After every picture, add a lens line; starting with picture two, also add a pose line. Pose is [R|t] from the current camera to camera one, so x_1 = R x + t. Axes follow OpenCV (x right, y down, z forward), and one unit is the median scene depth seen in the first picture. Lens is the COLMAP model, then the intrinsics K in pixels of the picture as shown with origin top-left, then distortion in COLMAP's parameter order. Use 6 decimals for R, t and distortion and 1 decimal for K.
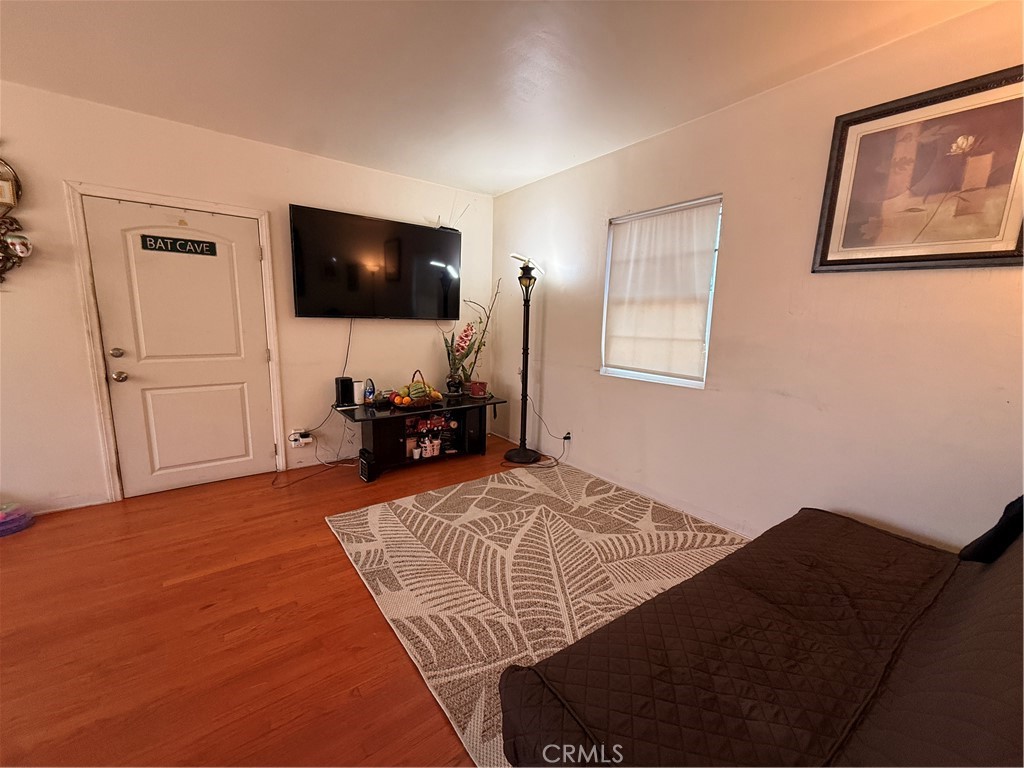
lens RADIAL K [[408.8, 0, 513.6], [0, 408.8, 384.3], [0, 0, 1]] dist [-0.000495, 0.000234]
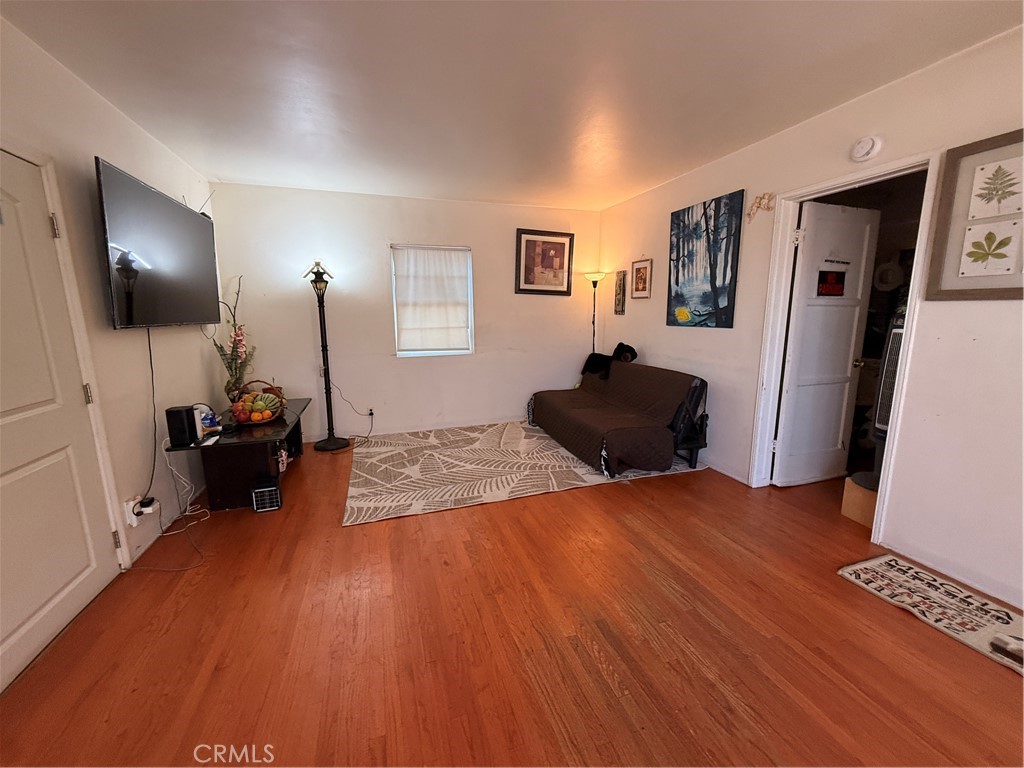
lens RADIAL K [[408.8, 0, 513.9], [0, 408.8, 384.7], [0, 0, 1]] dist [-0.000495, 0.000234]
pose [[0.317623, -0.188497, 0.929292, -1.142671], [0.165062, 0.976070, 0.141569, -0.077445], [-0.933740, 0.108425, 0.341136, 0.221835]]
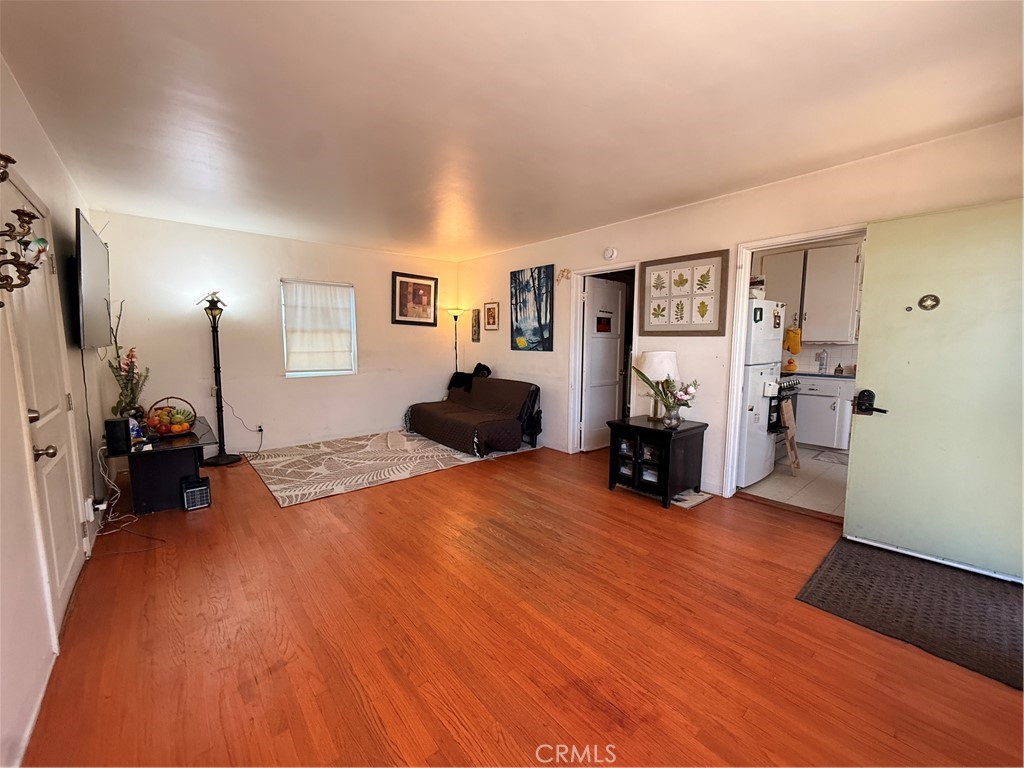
lens RADIAL K [[408.8, 0, 514.1], [0, 408.8, 385.9], [0, 0, 1]] dist [-0.000495, 0.000234]
pose [[-0.058102, -0.132288, 0.989507, -1.616501], [0.152385, 0.978391, 0.139750, -0.094538], [-0.986612, 0.158906, -0.036688, 0.276228]]
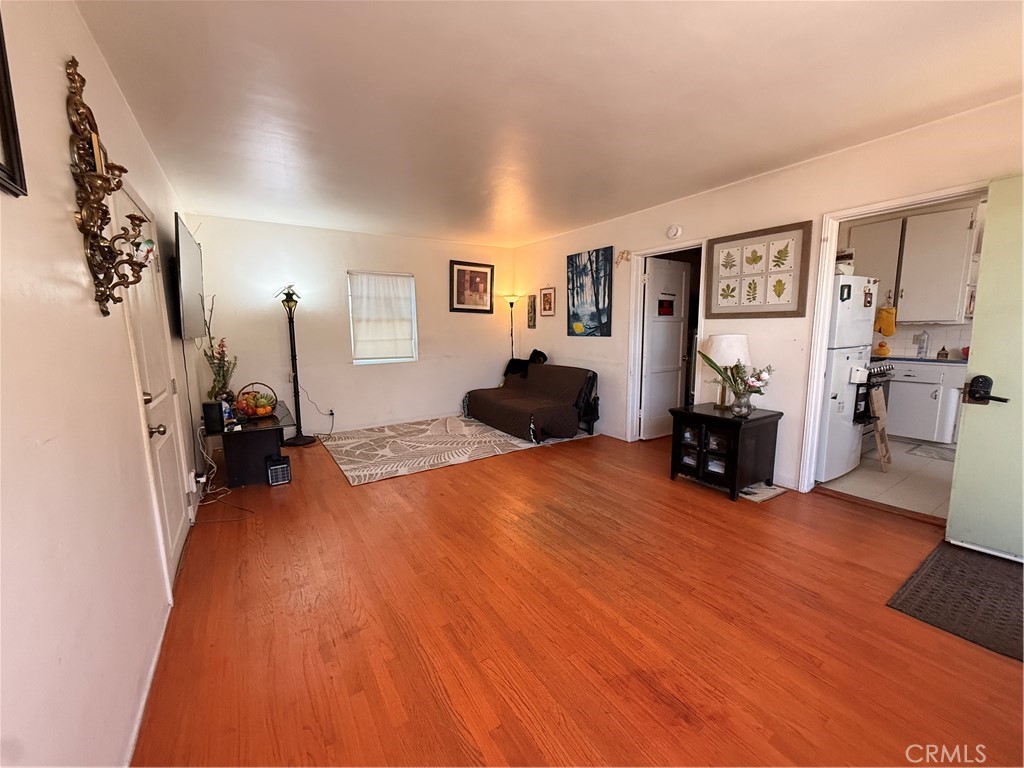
lens RADIAL K [[408.8, 0, 514.3], [0, 408.8, 385.7], [0, 0, 1]] dist [-0.000495, 0.000234]
pose [[0.072625, -0.163114, 0.983931, -1.610752], [0.170830, 0.973991, 0.148857, -0.092192], [-0.982620, 0.157274, 0.098601, 0.285621]]
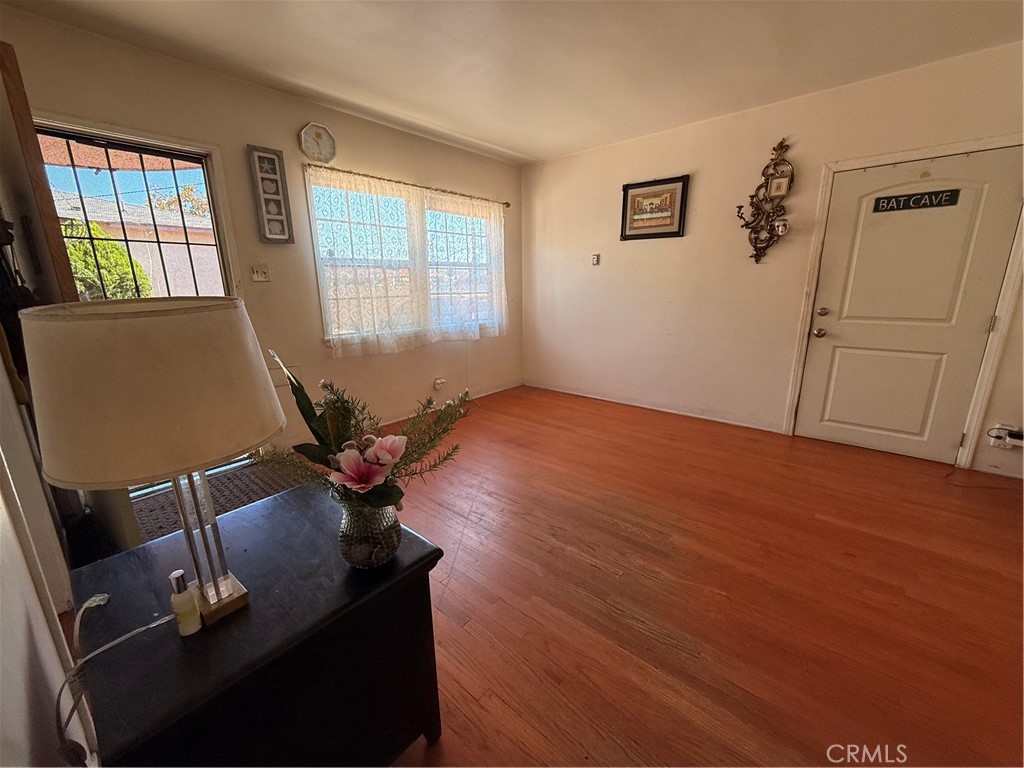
lens RADIAL K [[408.8, 0, 514.1], [0, 408.8, 385.3], [0, 0, 1]] dist [-0.000495, 0.000234]
pose [[0.203809, 0.212406, -0.955691, -0.007261], [-0.134730, 0.972978, 0.187516, 0.024791], [0.969696, 0.090543, 0.226919, -0.081529]]
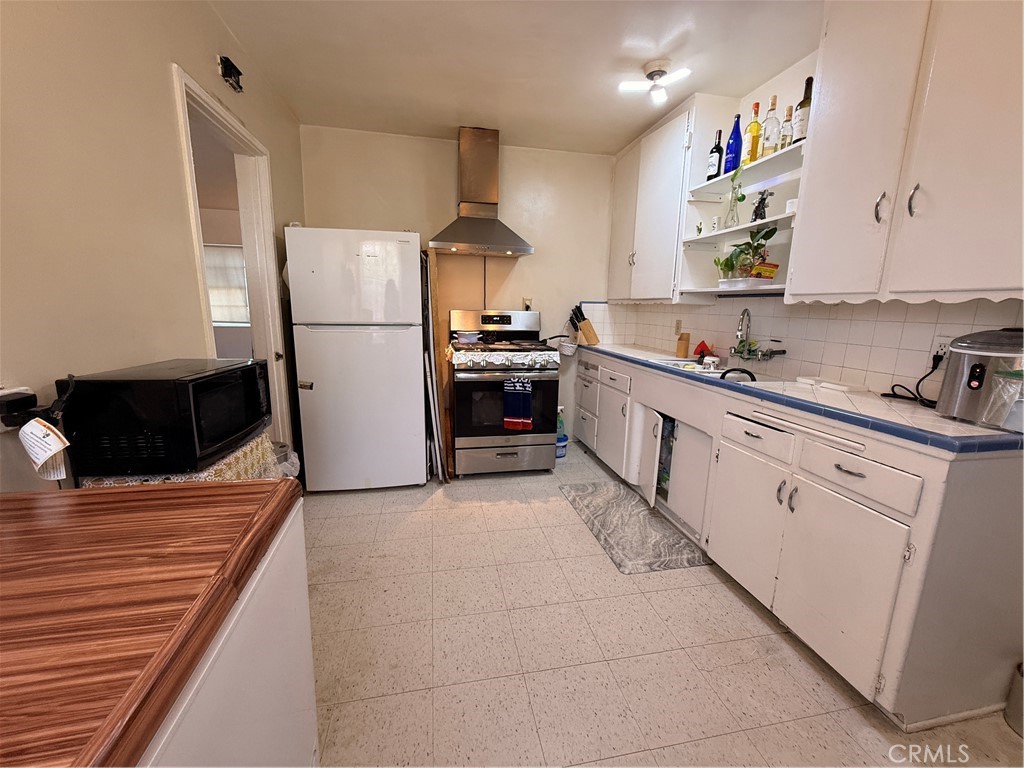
lens RADIAL K [[408.8, 0, 509.0], [0, 408.8, 385.7], [0, 0, 1]] dist [-0.000495, 0.000234]
pose [[0.430905, -0.187011, 0.882807, -1.027095], [0.136323, 0.980553, 0.141177, 0.215781], [-0.892041, 0.059513, 0.448019, -1.351849]]
